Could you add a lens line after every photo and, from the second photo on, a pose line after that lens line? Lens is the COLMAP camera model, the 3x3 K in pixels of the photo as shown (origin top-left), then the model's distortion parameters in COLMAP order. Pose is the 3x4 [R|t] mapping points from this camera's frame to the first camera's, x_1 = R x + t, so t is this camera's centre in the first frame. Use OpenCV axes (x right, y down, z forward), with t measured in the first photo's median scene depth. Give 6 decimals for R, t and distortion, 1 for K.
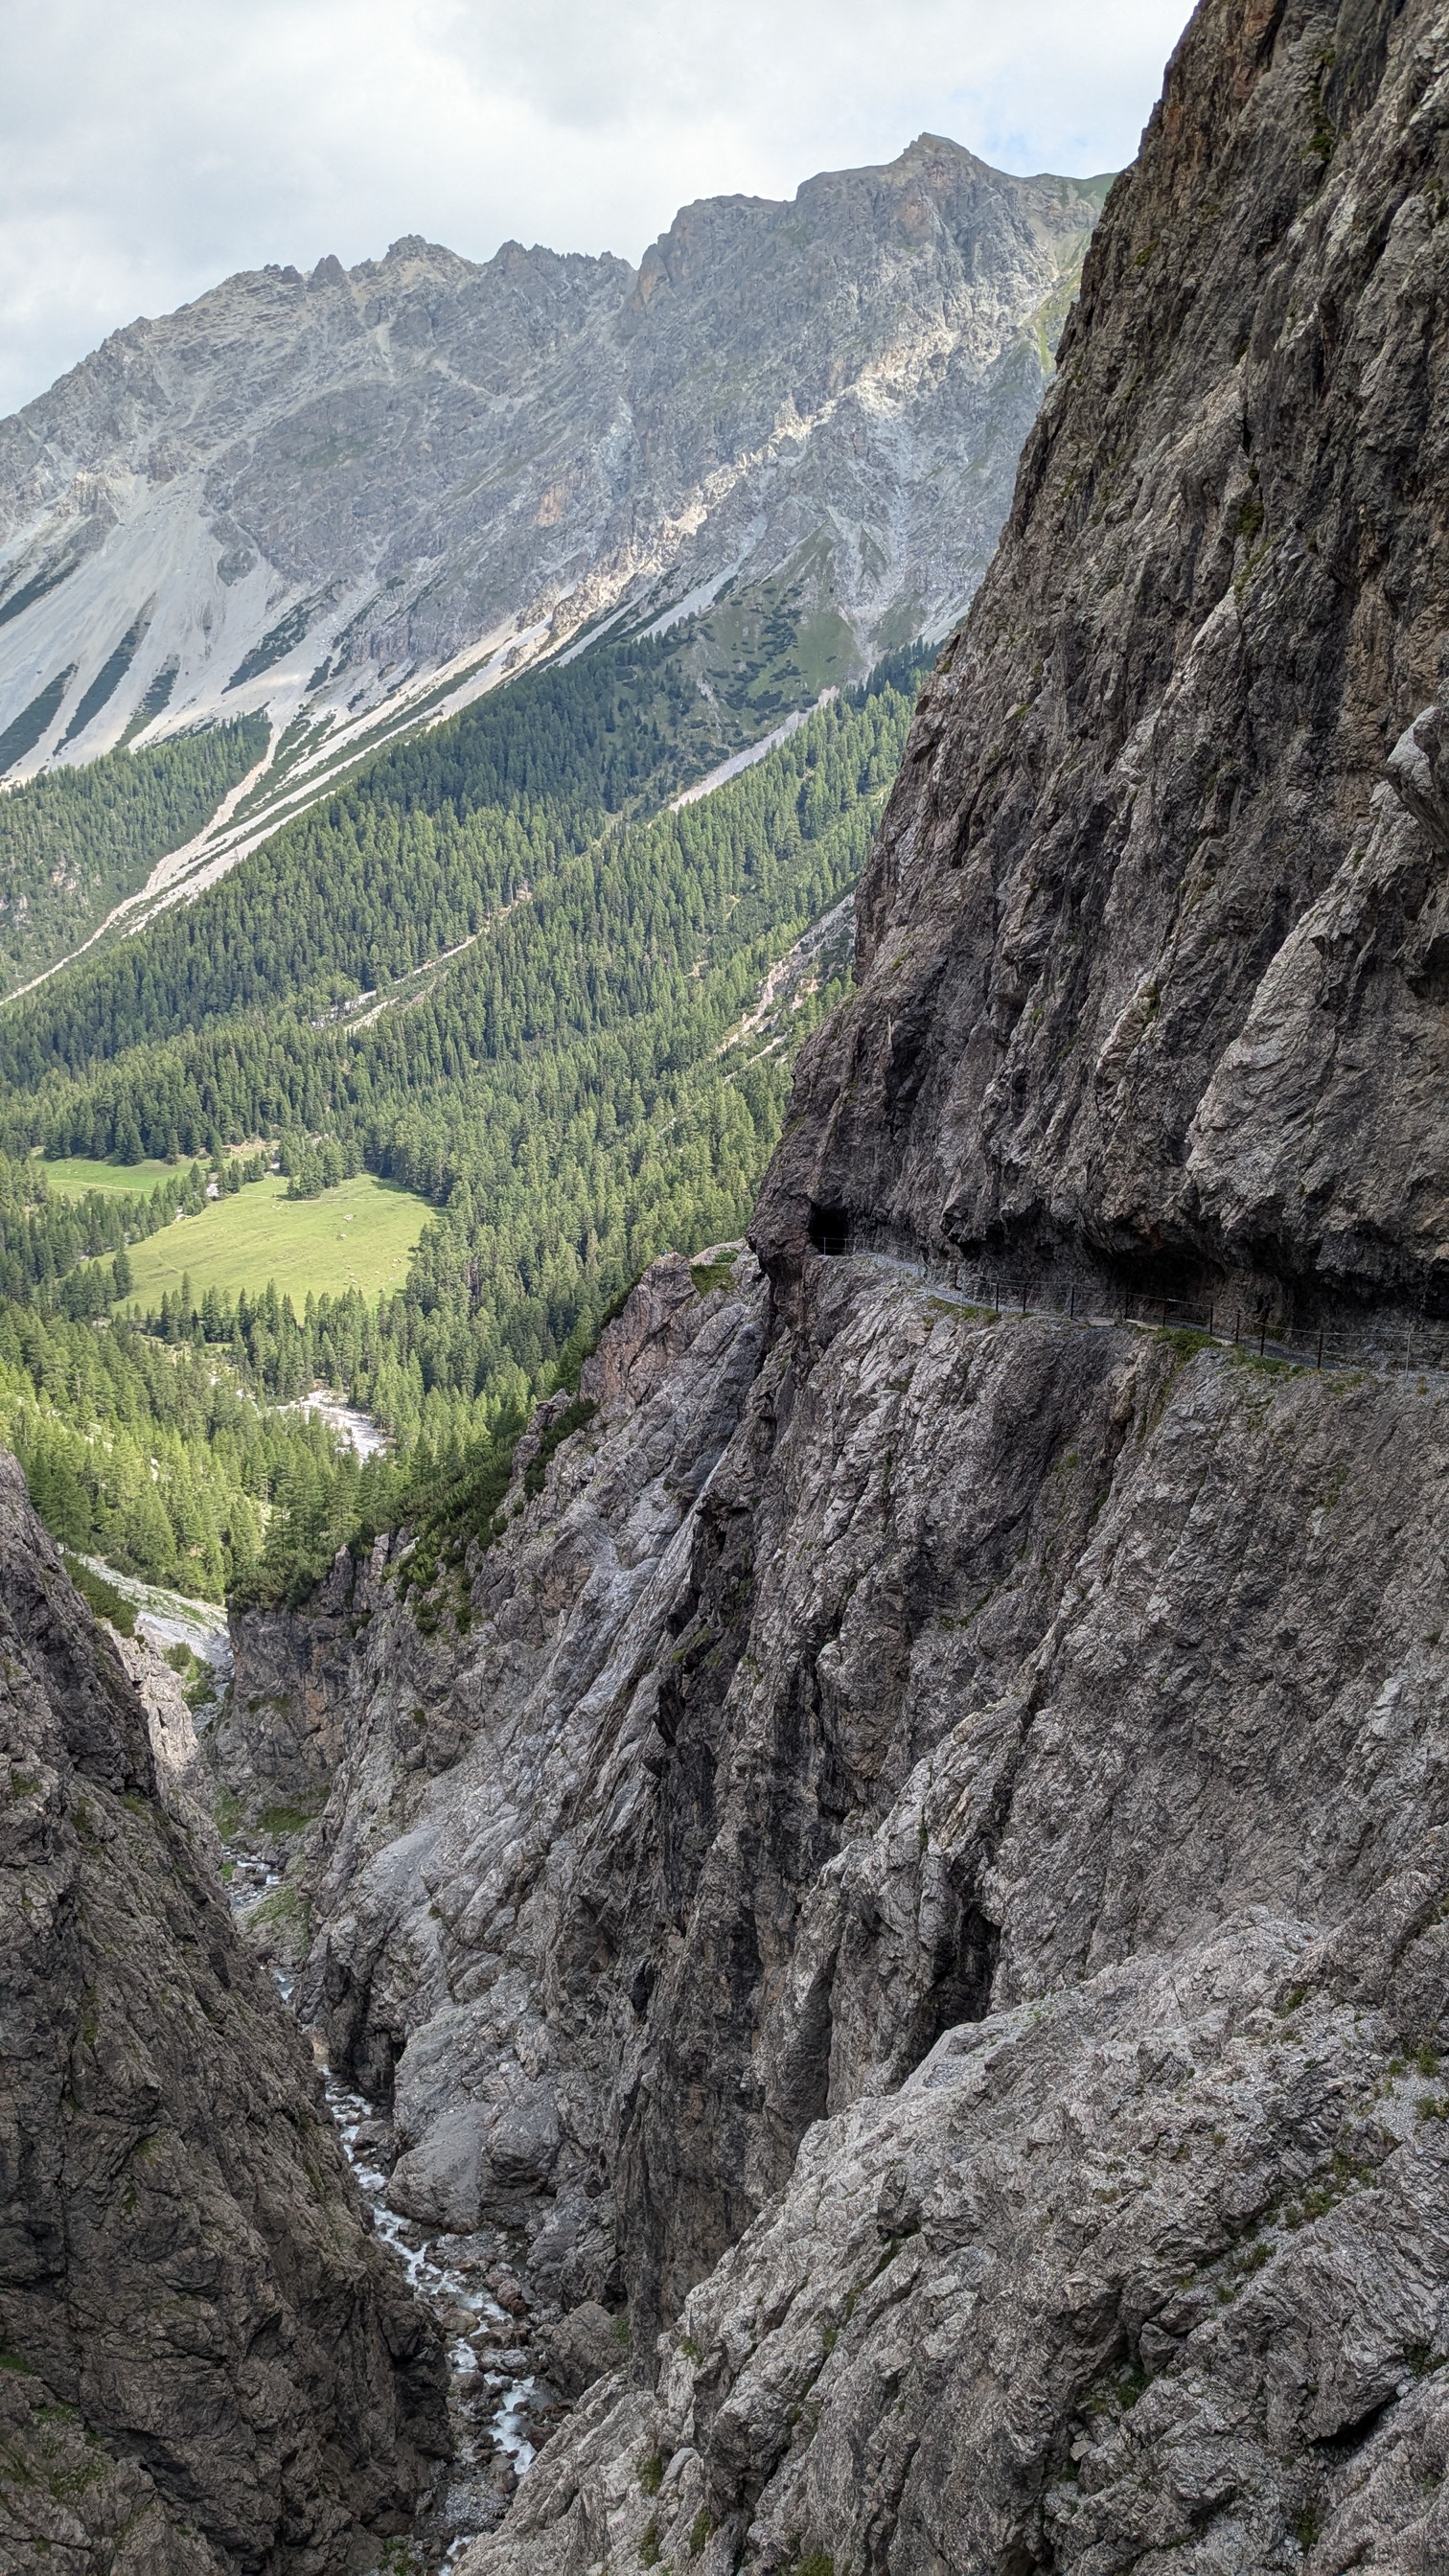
lens RADIAL K [[2072.3, 0, 734.0], [0, 2072.3, 1288.2], [0, 0, 1]] dist [-0.002597, -0.005531]
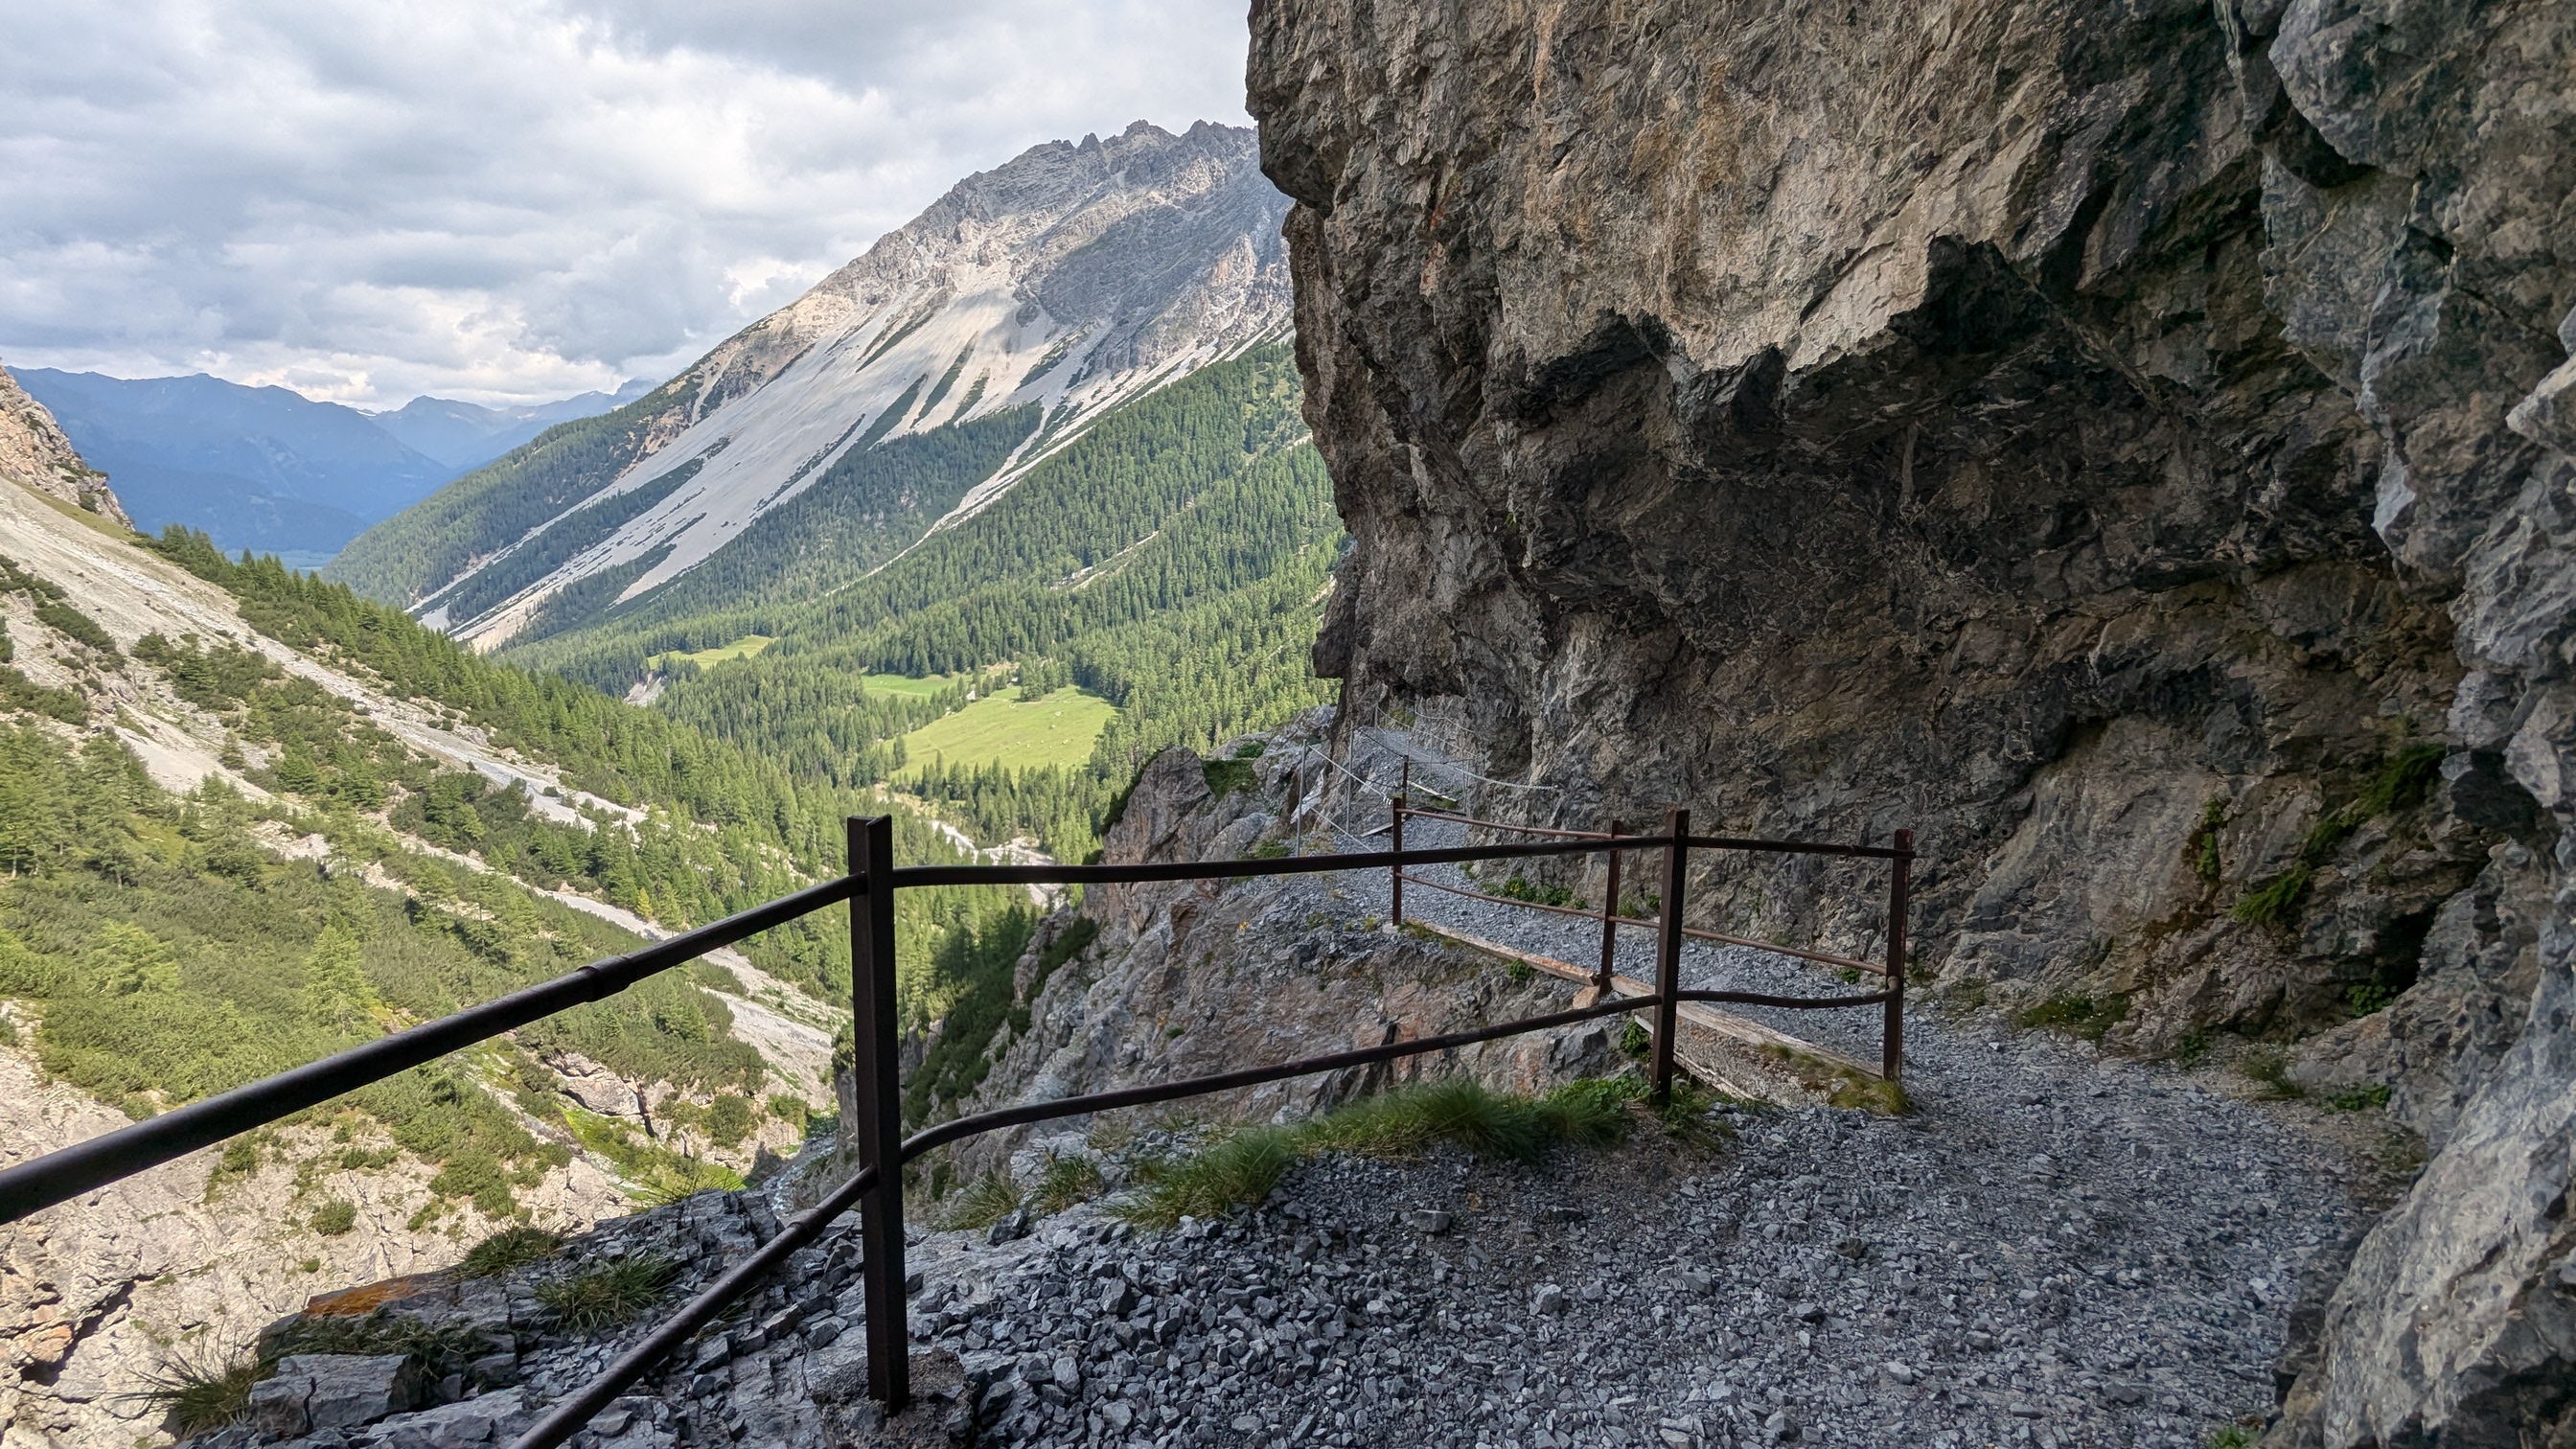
lens RADIAL K [[1202.7, 0, 1277.1], [0, 1202.7, 748.5], [0, 0, 1]] dist [0.001982, 0.000093]
pose [[0.998797, 0.006355, -0.048628, 0.007839], [-0.006780, 0.999940, -0.008595, -0.003166], [0.048571, 0.008914, 0.998780, 0.143280]]
